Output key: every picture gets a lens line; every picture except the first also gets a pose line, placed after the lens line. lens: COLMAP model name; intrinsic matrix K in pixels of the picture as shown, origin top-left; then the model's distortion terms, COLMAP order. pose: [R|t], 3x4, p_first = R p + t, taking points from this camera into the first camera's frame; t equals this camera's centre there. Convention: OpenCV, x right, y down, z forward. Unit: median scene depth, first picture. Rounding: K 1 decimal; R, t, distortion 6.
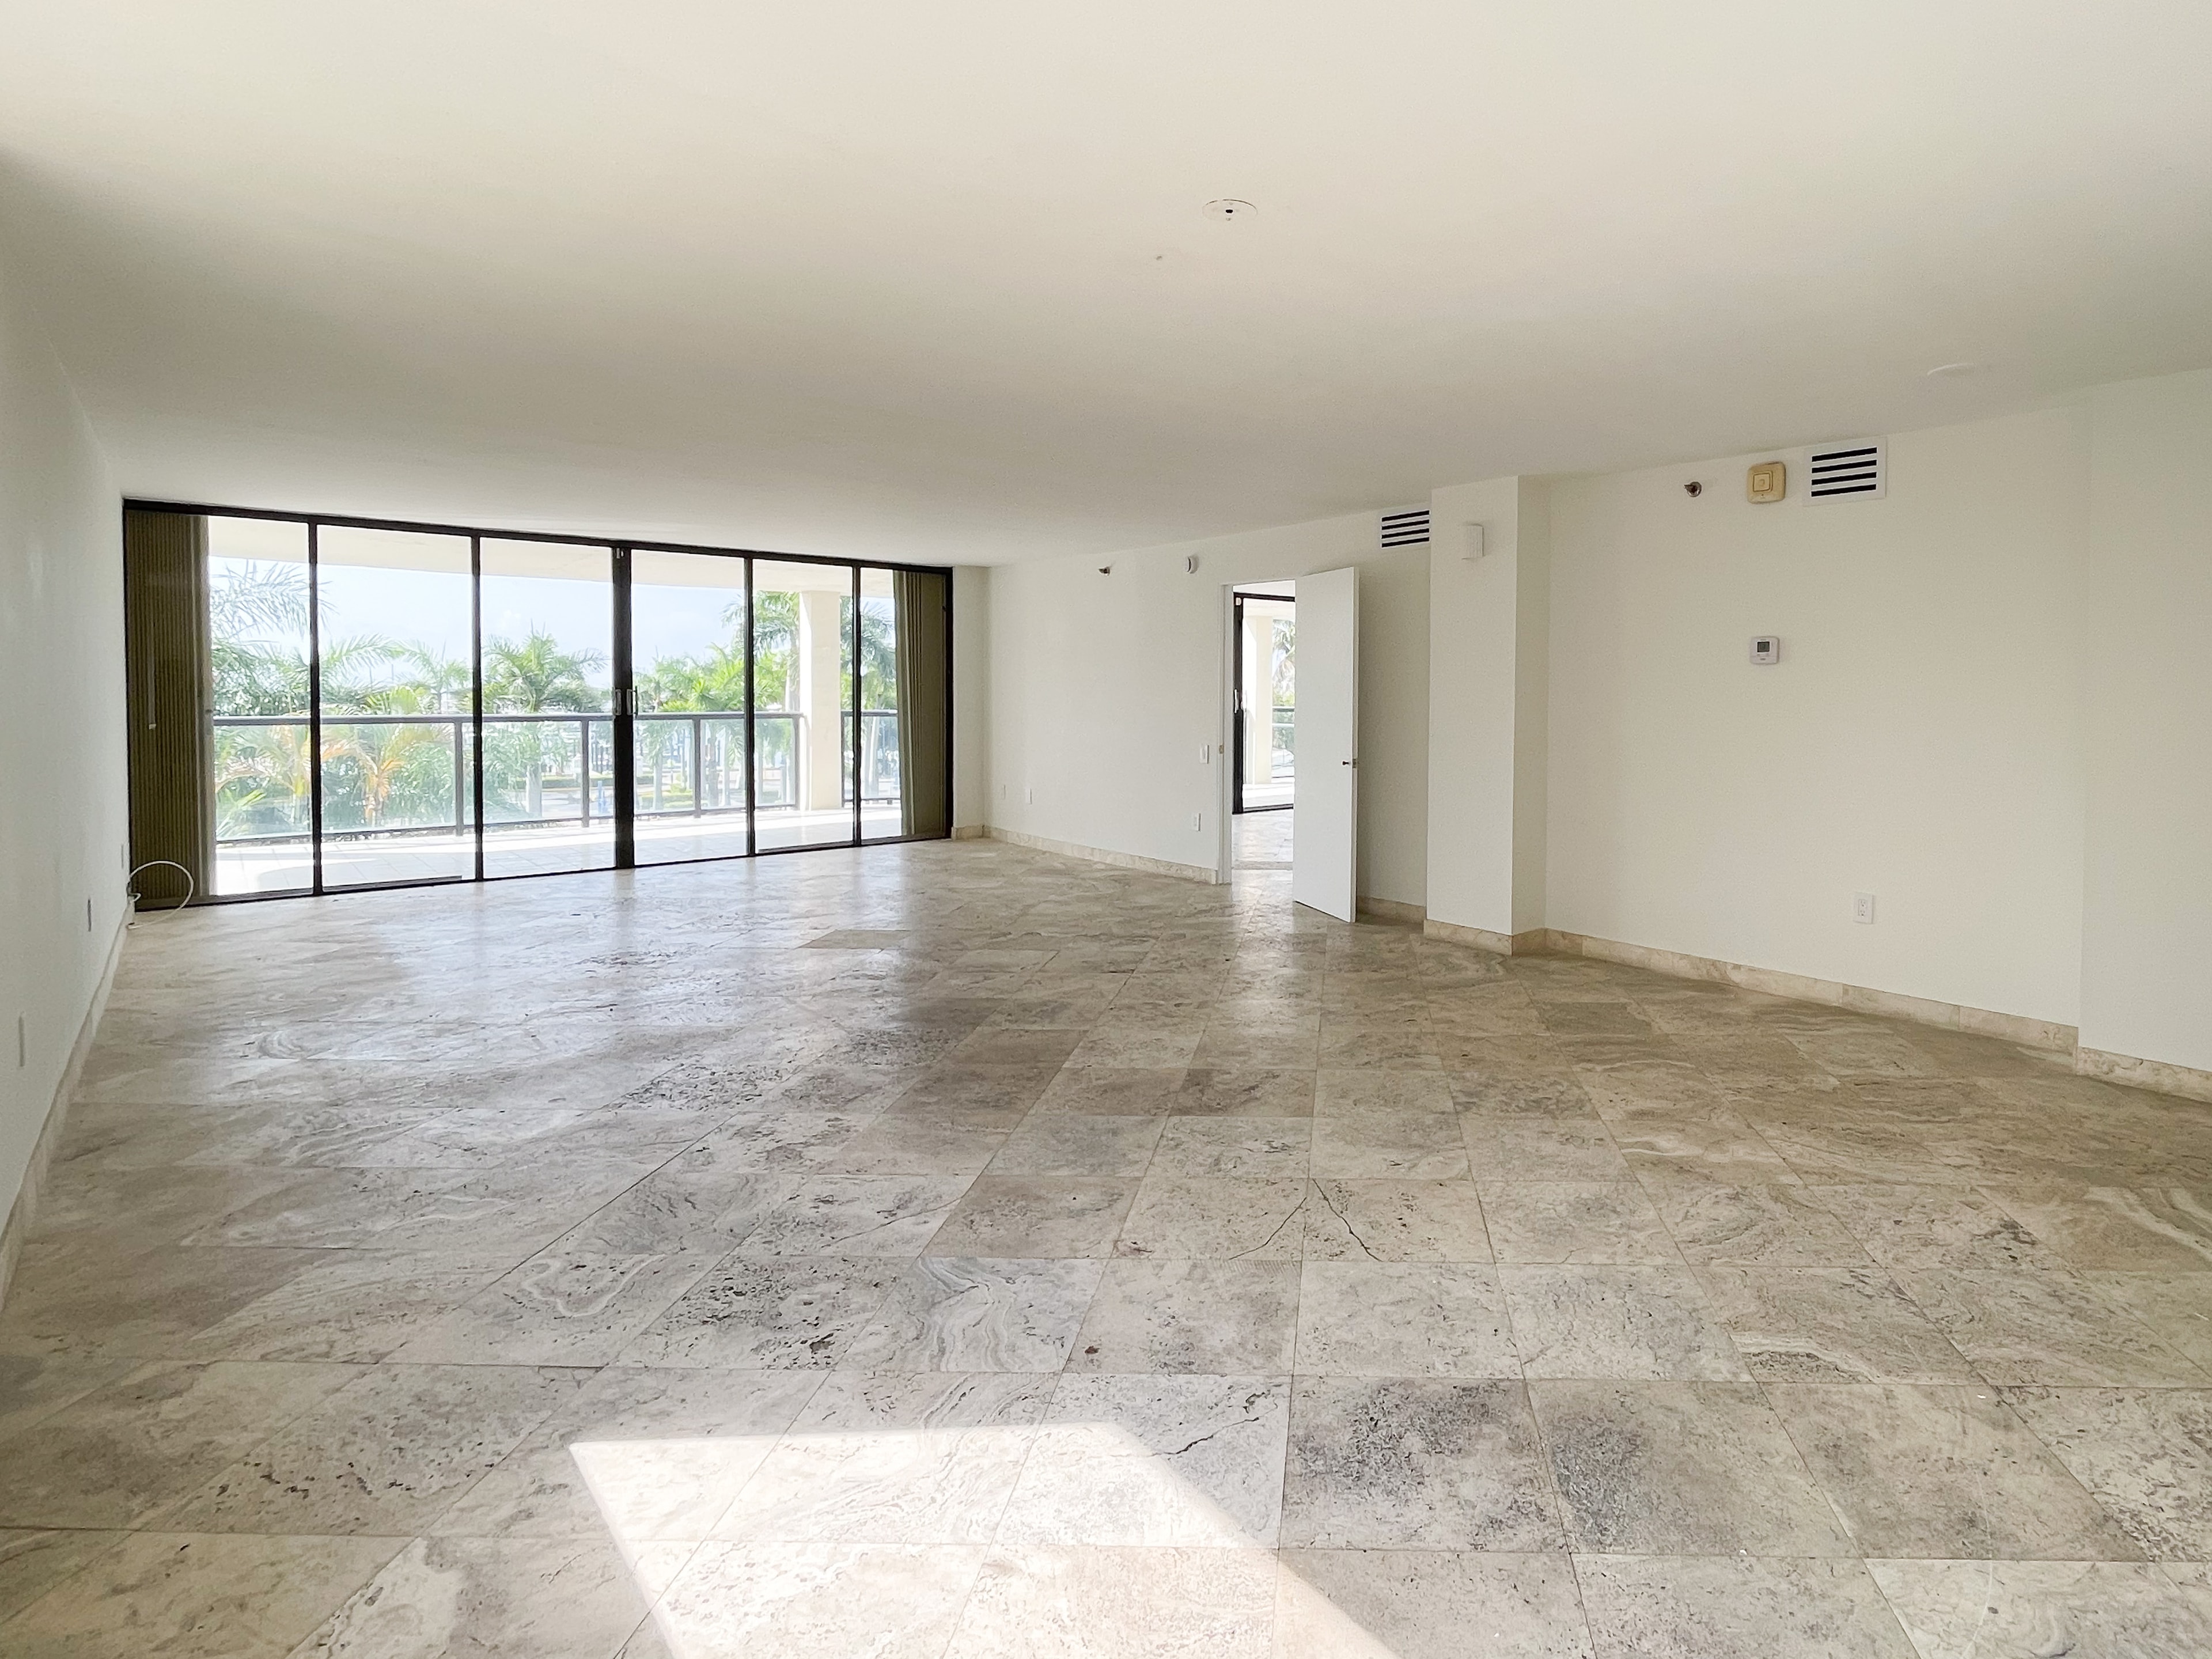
lens RADIAL K [[1472.5, 0, 1113.2], [0, 1472.5, 629.3], [0, 0, 1]] dist [-0.002765, -0.003549]
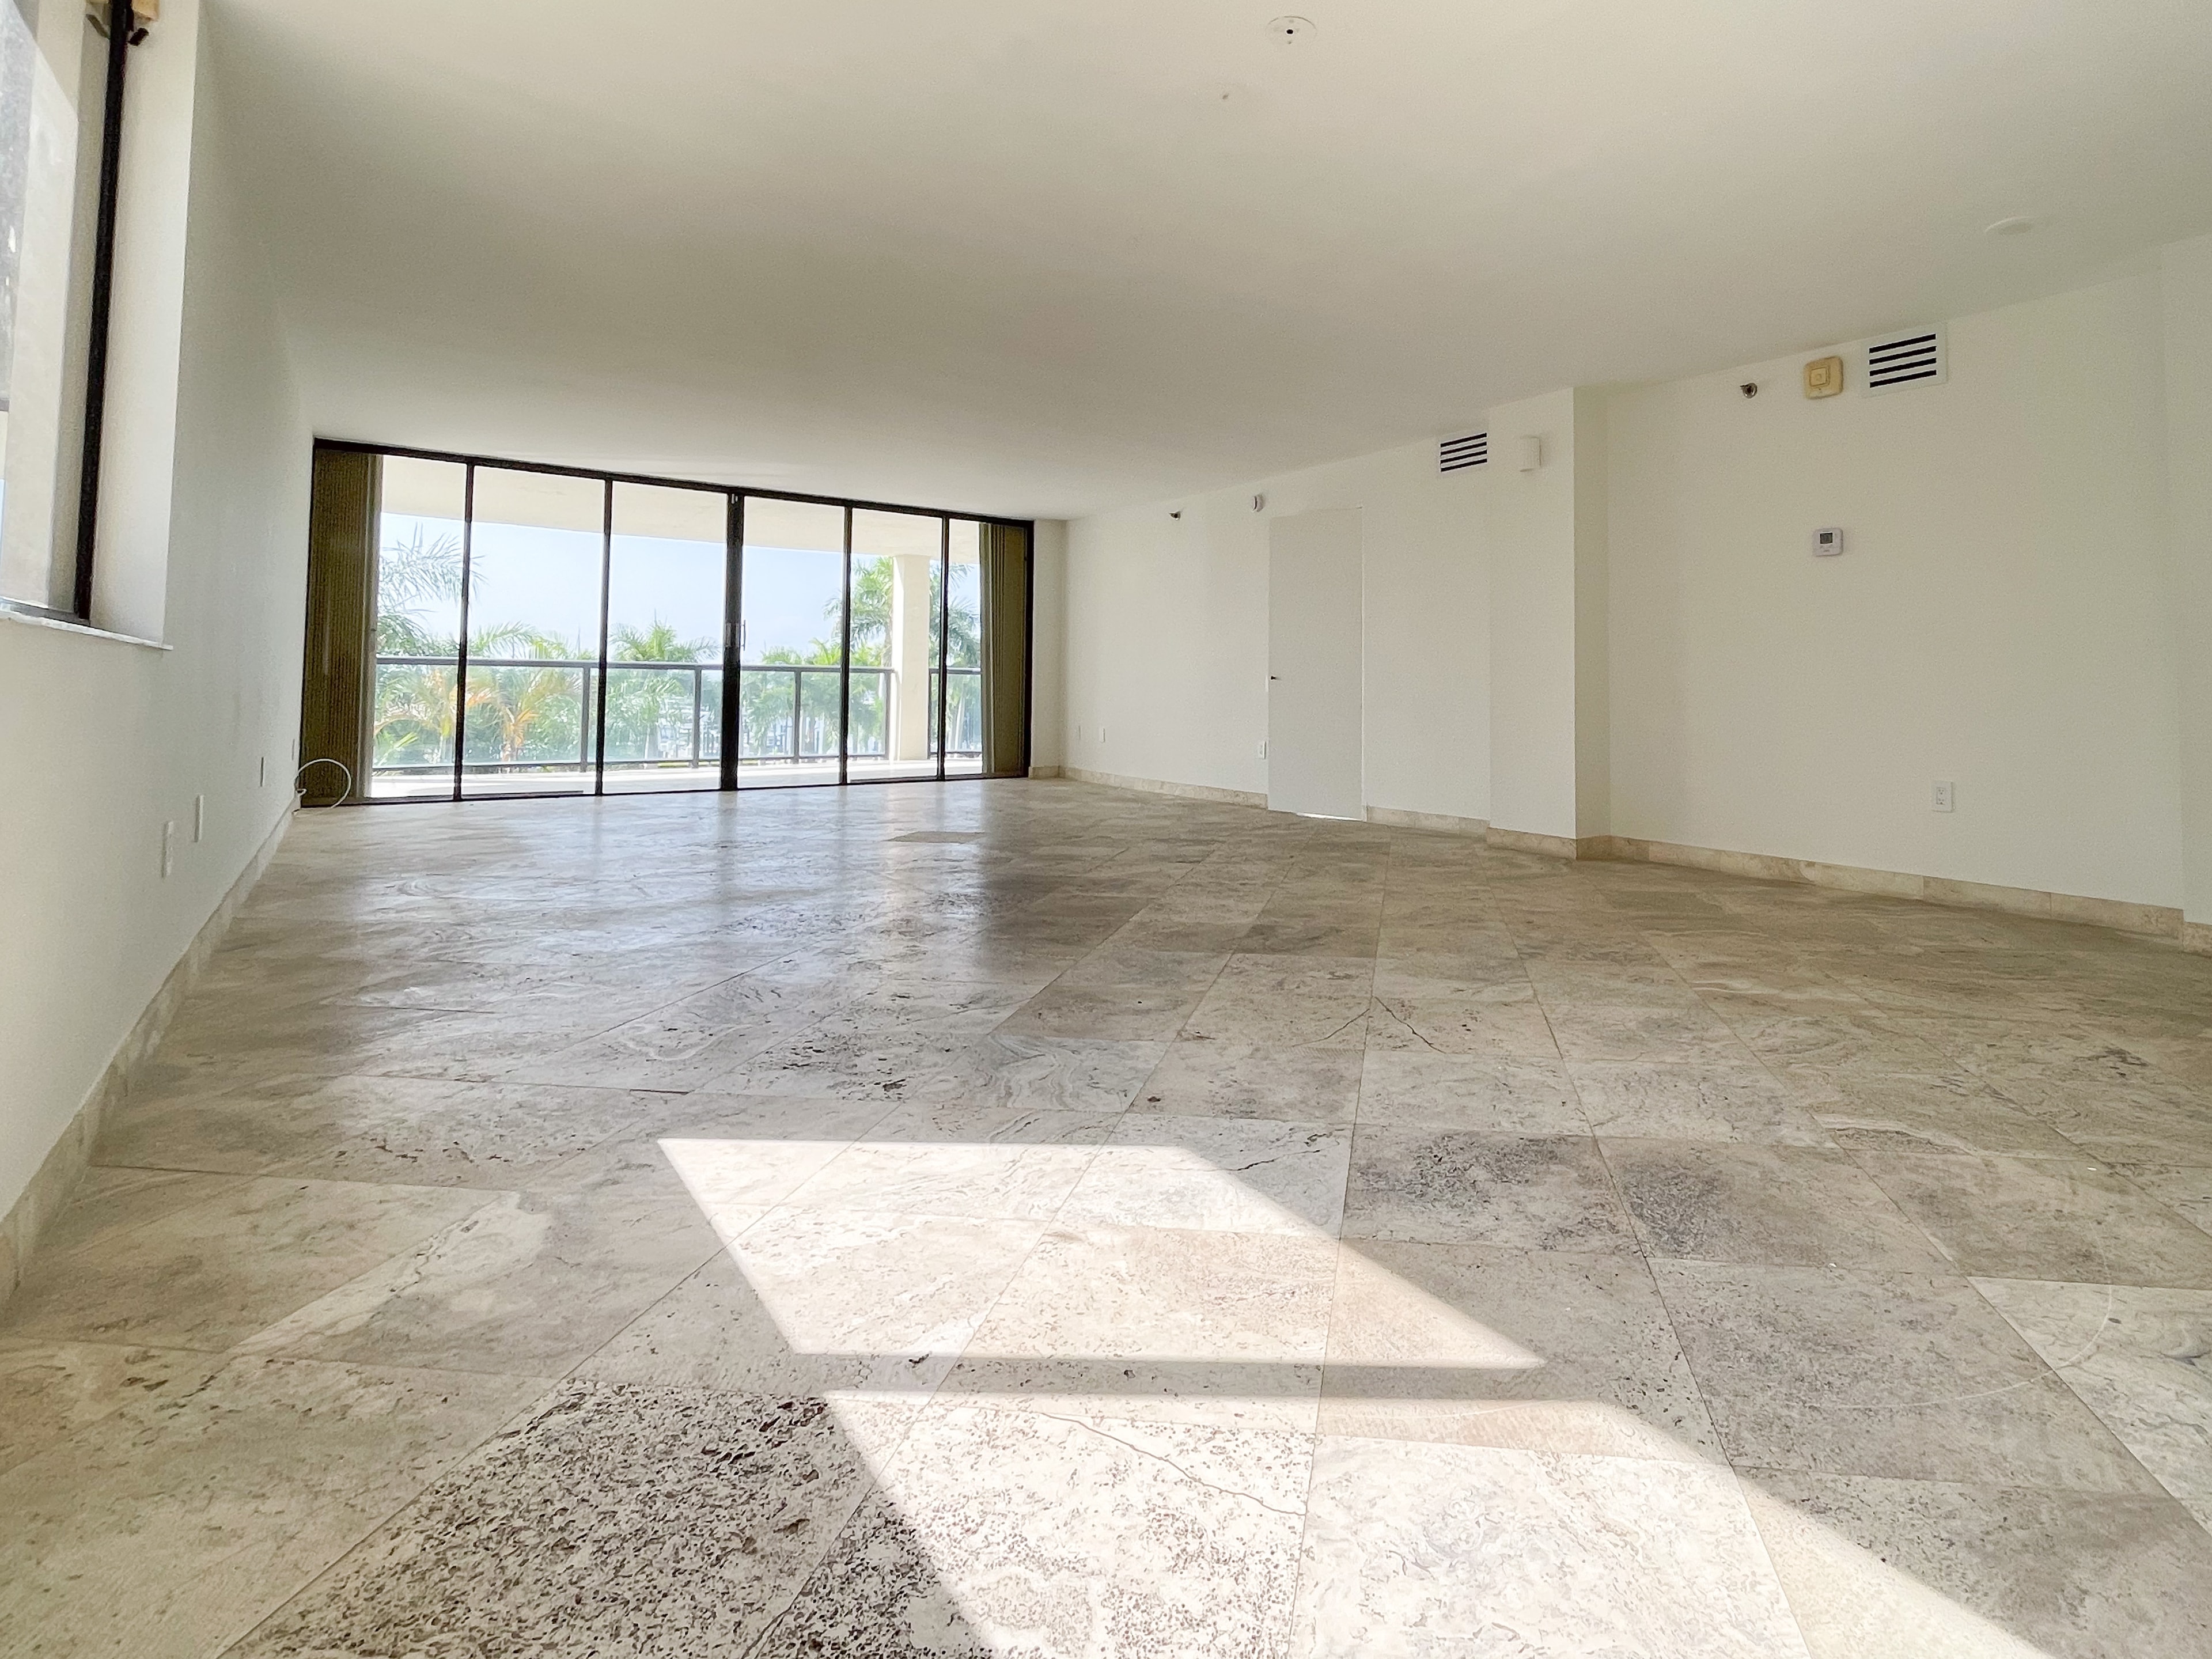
lens RADIAL K [[1385.4, 0, 1047.7], [0, 1385.4, 811.0], [0, 0, 1]] dist [-0.004517, -0.000792]
pose [[0.994658, 0.005836, -0.103063, 0.009026], [-0.015256, 0.995747, -0.090853, 0.355456], [0.102095, 0.091940, 0.990517, 0.022128]]
